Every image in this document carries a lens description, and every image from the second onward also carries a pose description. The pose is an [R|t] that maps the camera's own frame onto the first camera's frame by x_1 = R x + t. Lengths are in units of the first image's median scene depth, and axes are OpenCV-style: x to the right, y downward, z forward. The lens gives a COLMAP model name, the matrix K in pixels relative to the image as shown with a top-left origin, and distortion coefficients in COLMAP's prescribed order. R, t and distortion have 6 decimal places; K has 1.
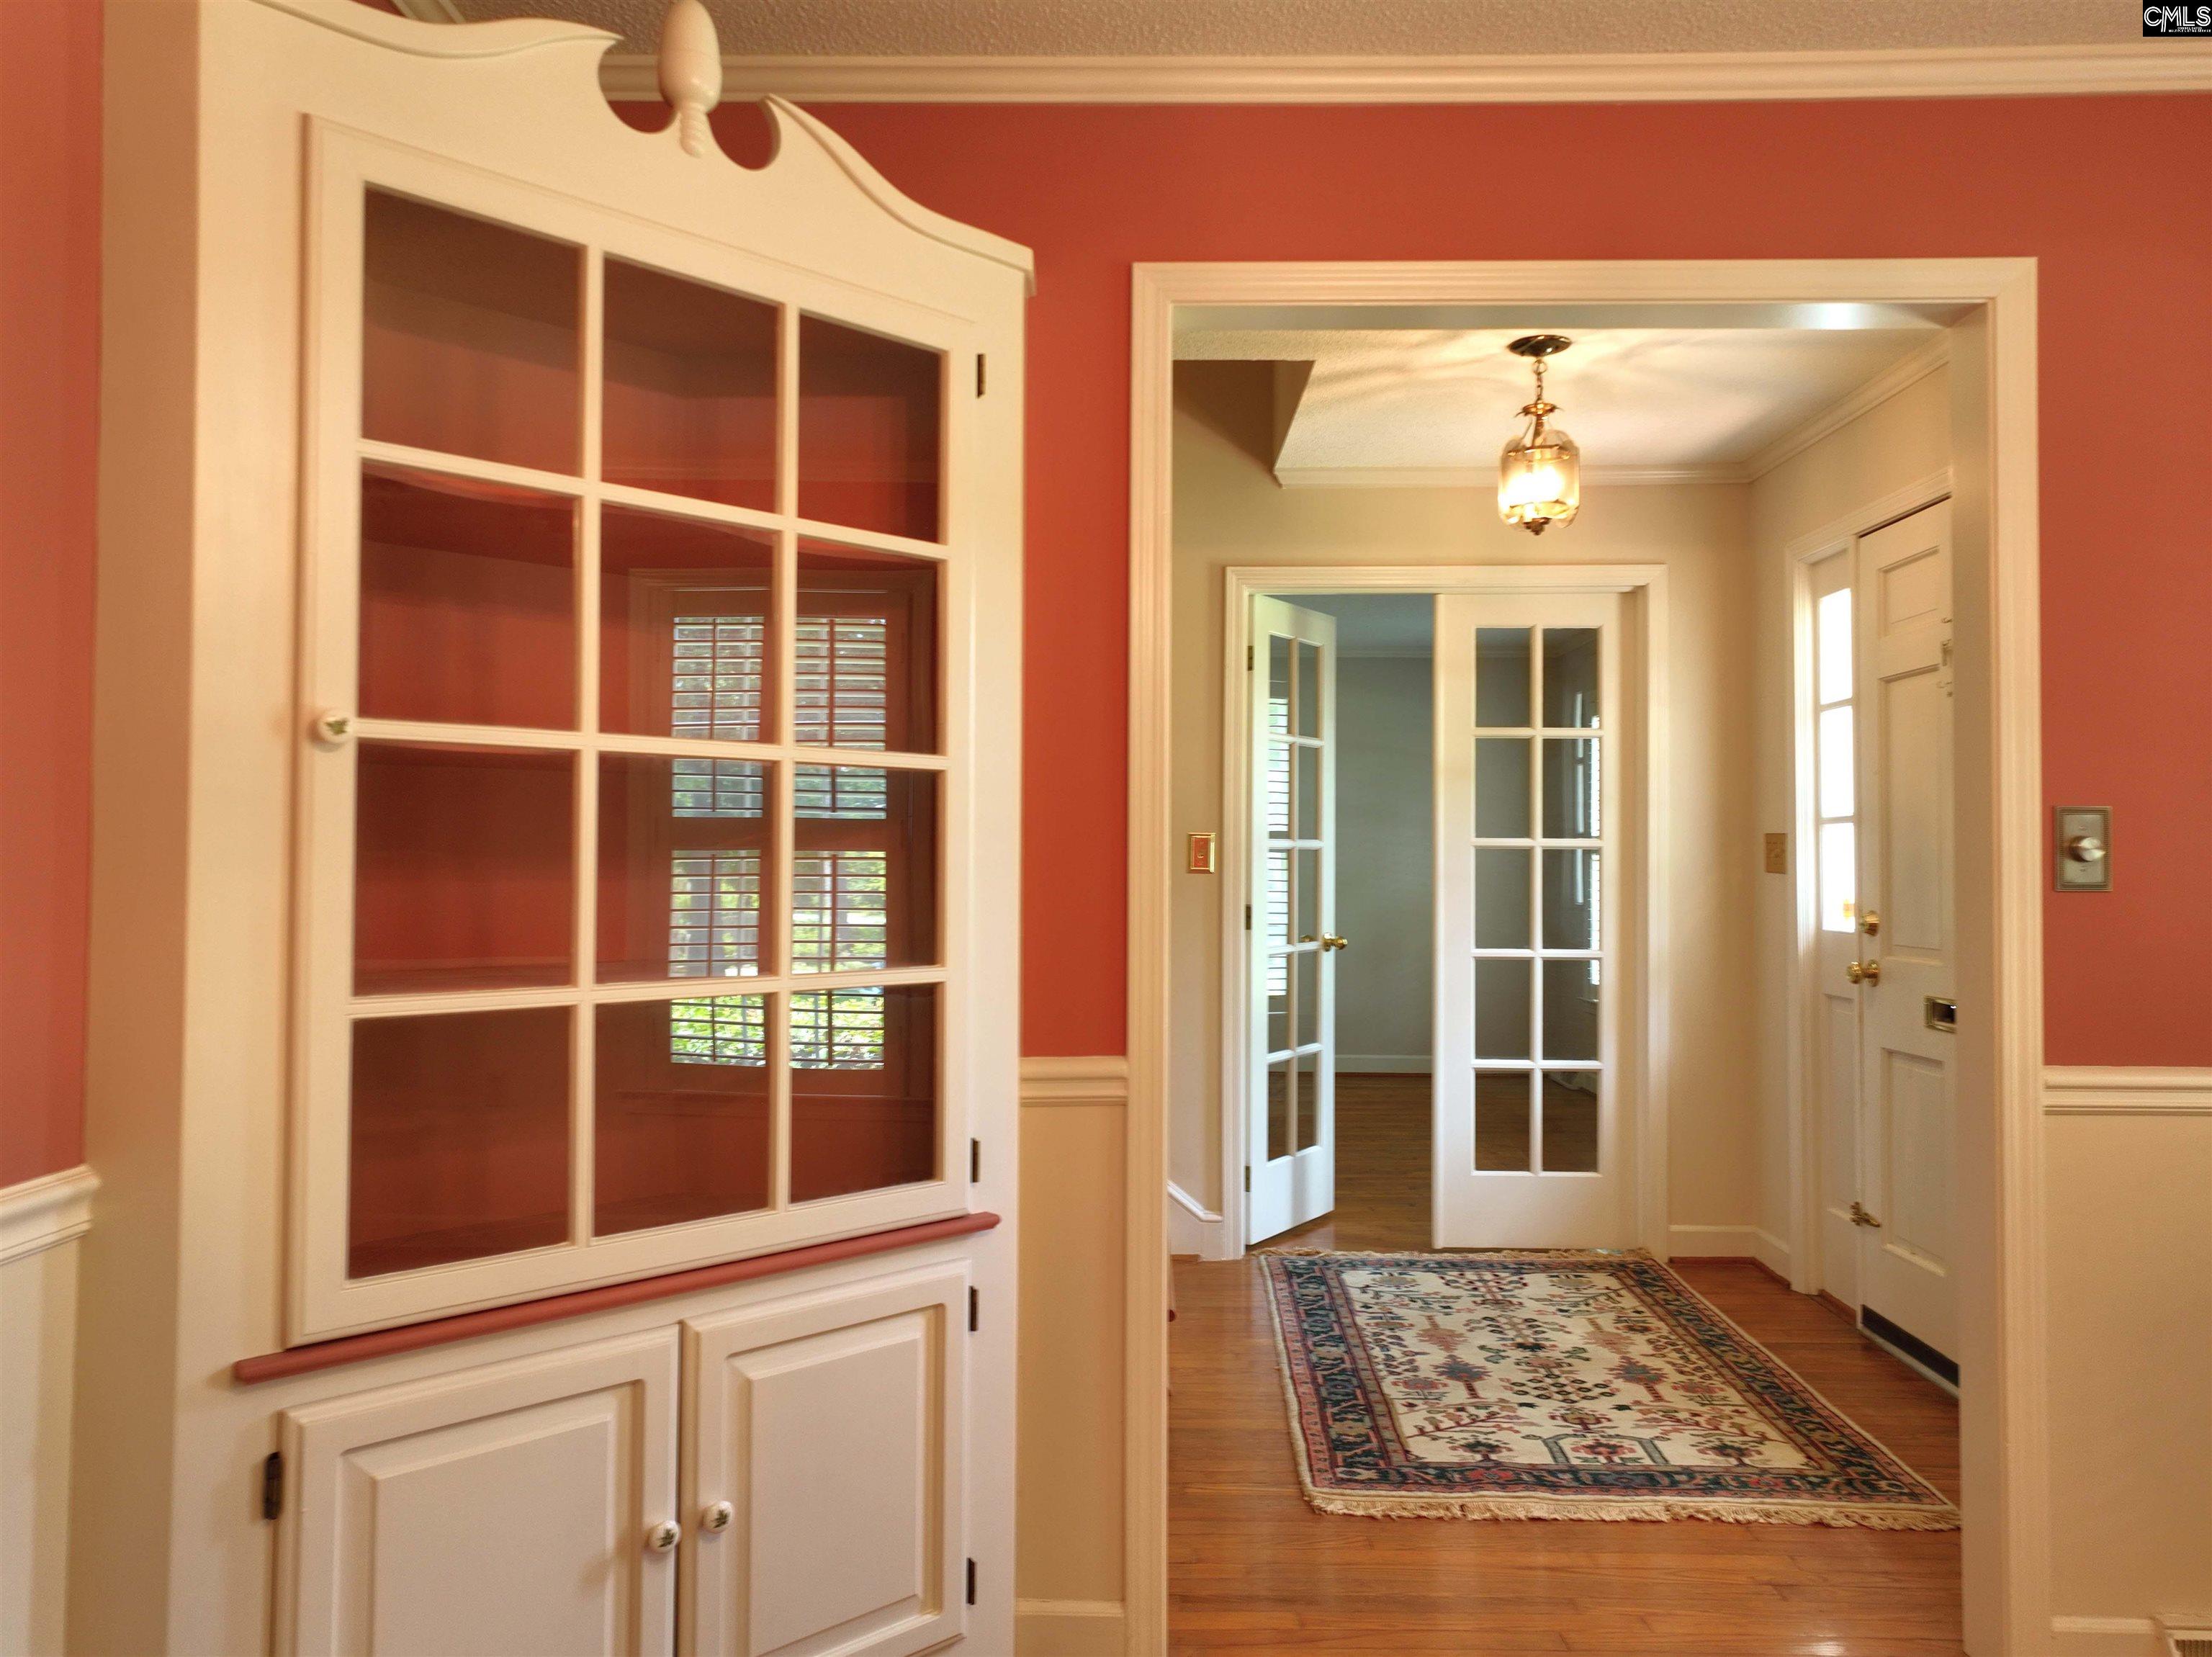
lens RADIAL K [[1589.7, 0, 1106.0], [0, 1589.7, 828.5], [0, 0, 1]] dist [0.009797, 0.006395]
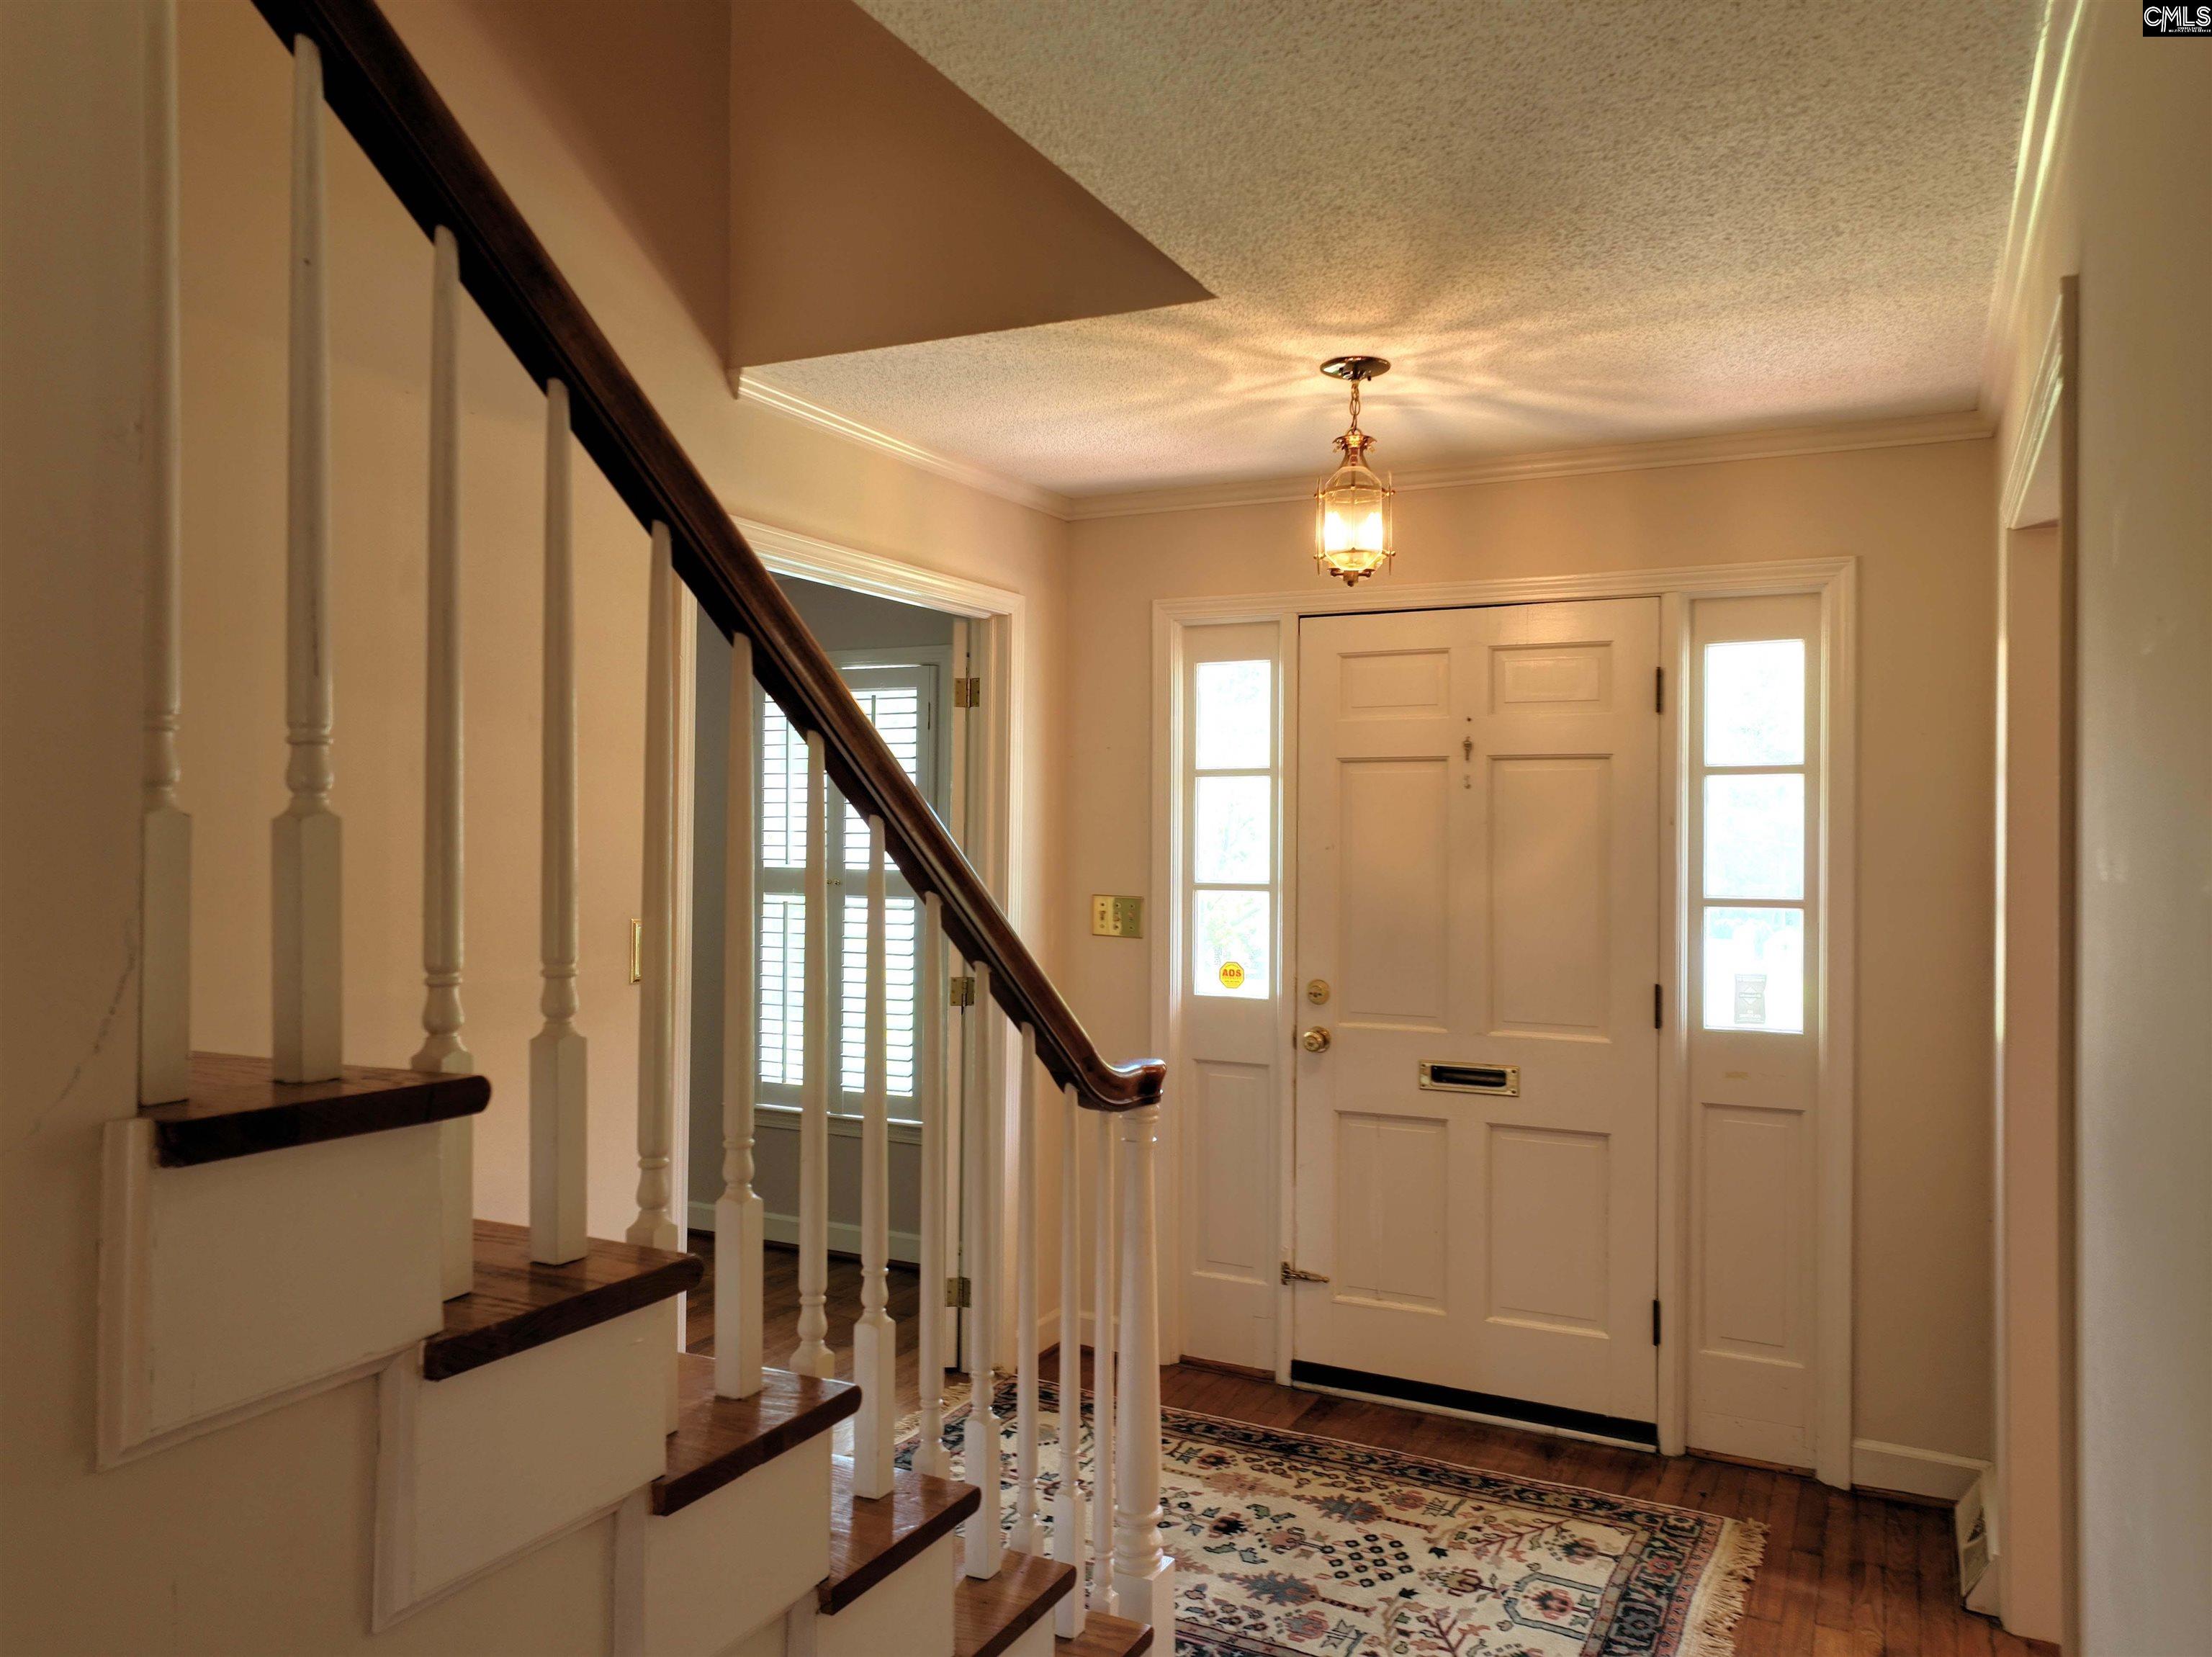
lens RADIAL K [[1598.8, 0, 1106.0], [0, 1598.8, 828.5], [0, 0, 1]] dist [0.010164, 0.001018]
pose [[0.426265, 0.004264, 0.904588, -0.661186], [-0.026853, 0.999608, 0.007942, -0.065052], [-0.904200, -0.027676, 0.426212, 0.864510]]
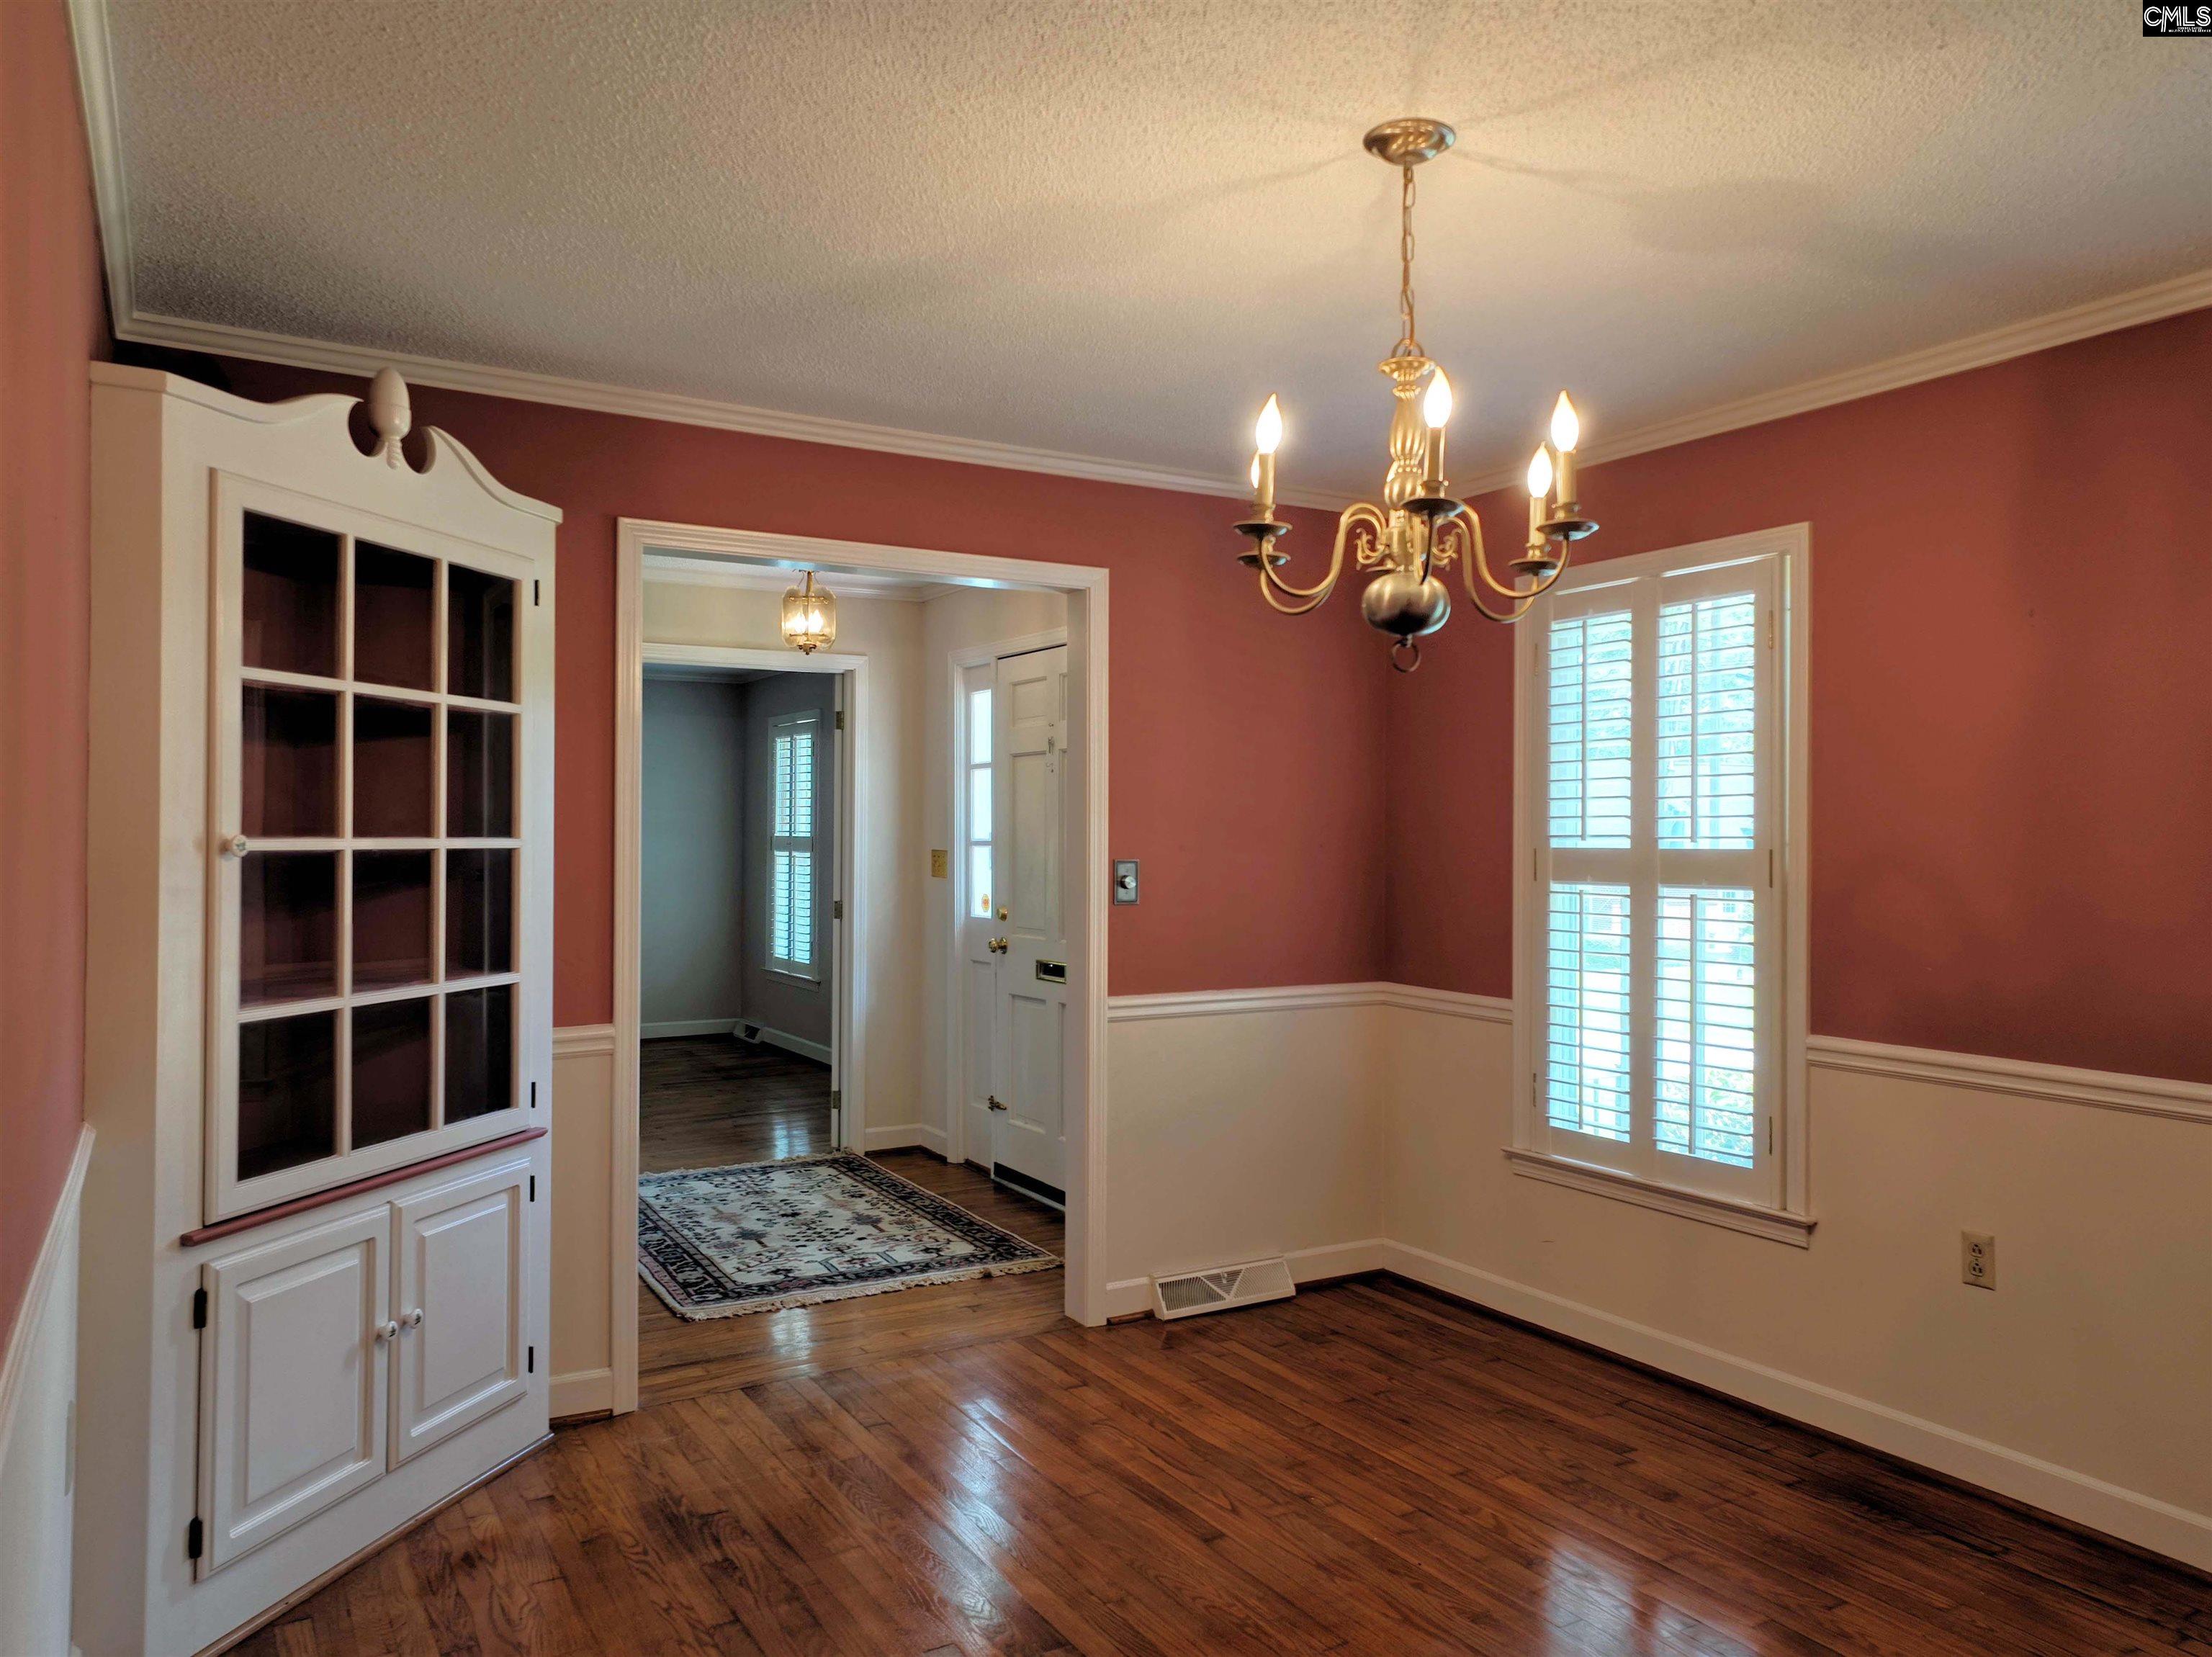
lens RADIAL K [[1589.7, 0, 1106.0], [0, 1589.7, 828.5], [0, 0, 1]] dist [0.009797, 0.006395]
pose [[0.852474, 0.001129, 0.522769, -0.296634], [-0.011707, 0.999788, 0.016931, -0.061627], [-0.522639, -0.020553, 0.852306, -0.445979]]
